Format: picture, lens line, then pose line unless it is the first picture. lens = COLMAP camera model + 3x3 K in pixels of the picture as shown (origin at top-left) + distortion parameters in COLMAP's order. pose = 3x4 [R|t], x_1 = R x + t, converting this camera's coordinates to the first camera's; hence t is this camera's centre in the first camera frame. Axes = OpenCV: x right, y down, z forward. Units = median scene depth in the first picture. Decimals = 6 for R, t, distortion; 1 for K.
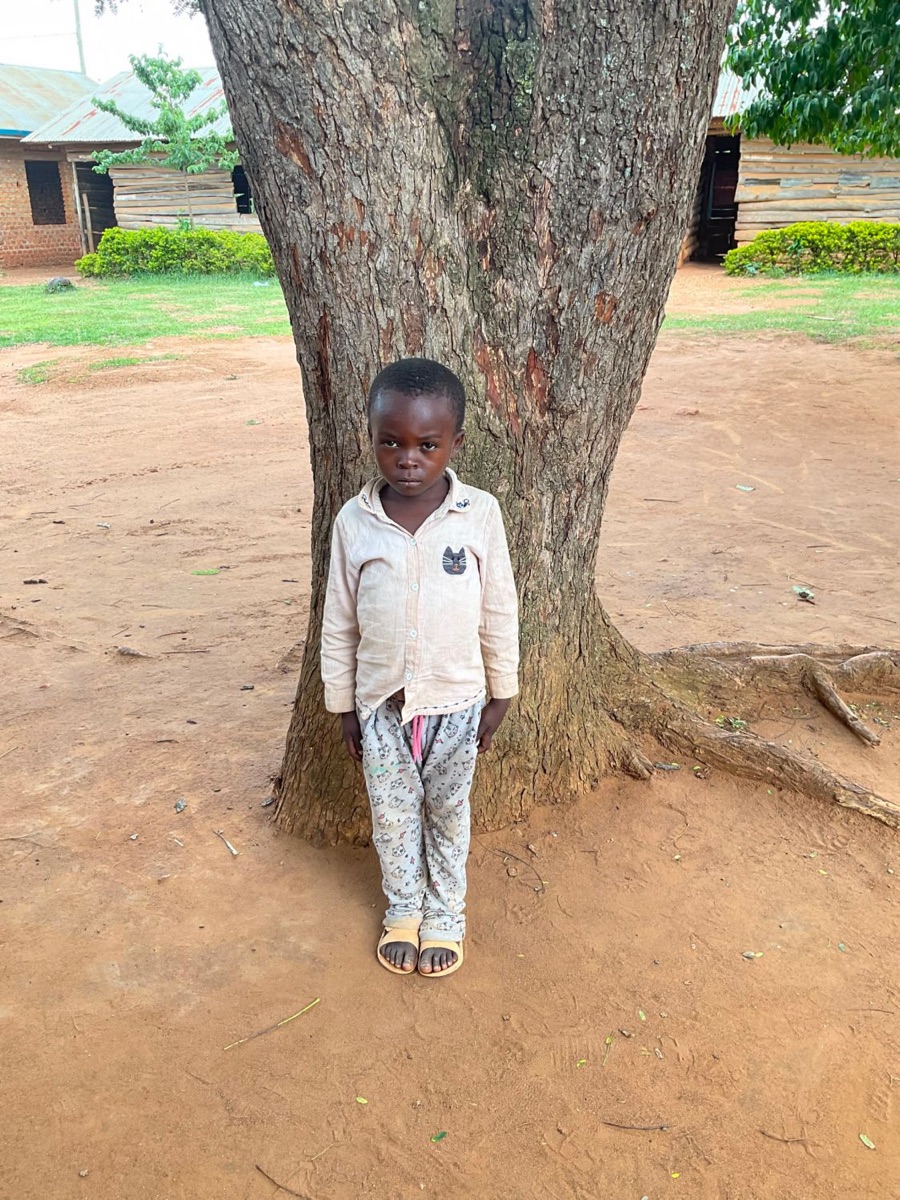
lens RADIAL K [[994.1, 0, 433.9], [0, 994.1, 601.5], [0, 0, 1]] dist [0.069950, -0.128585]
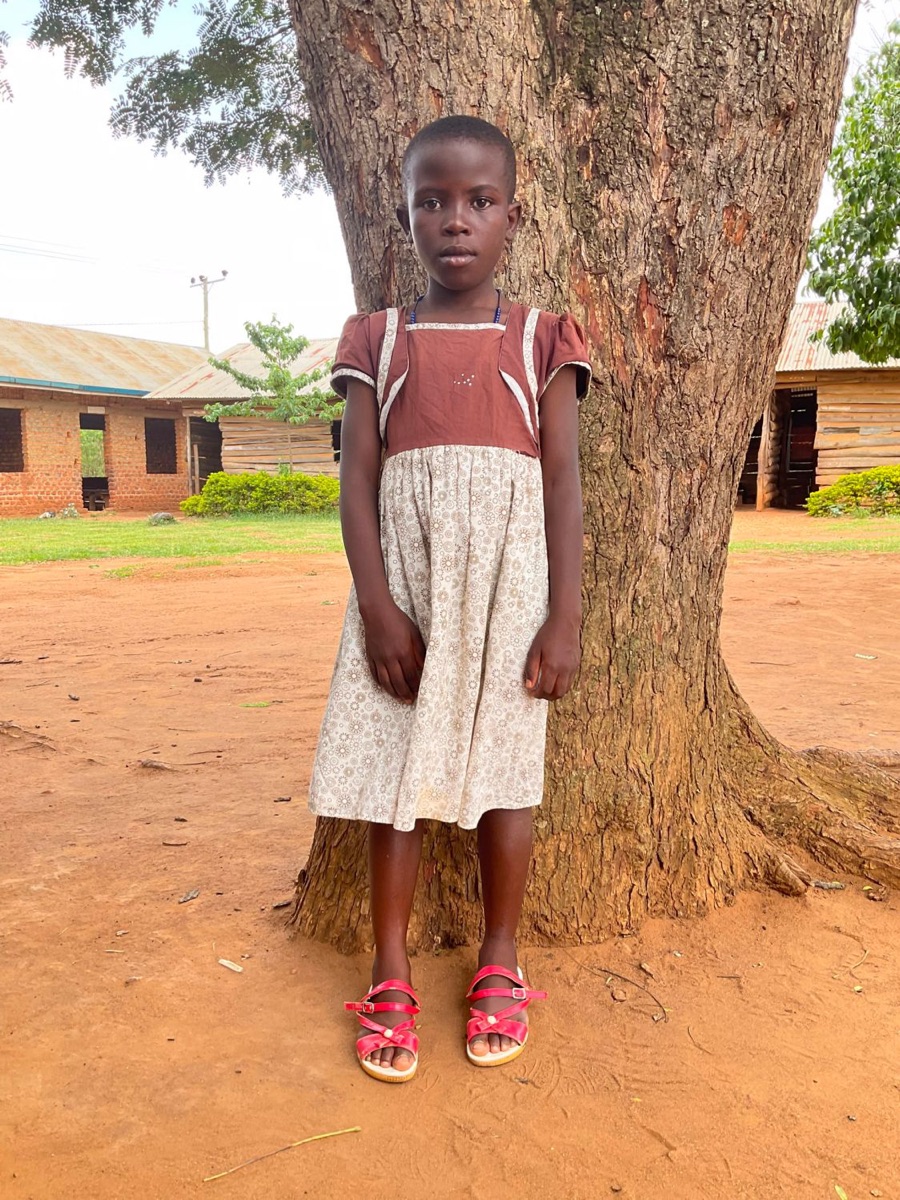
lens RADIAL K [[994.1, 0, 437.8], [0, 994.1, 595.9], [0, 0, 1]] dist [0.069950, -0.128585]
pose [[0.996752, 0.021163, -0.077701, 0.000791], [-0.040159, 0.966944, -0.251808, 0.174161], [0.069803, 0.254111, 0.964653, 0.233840]]
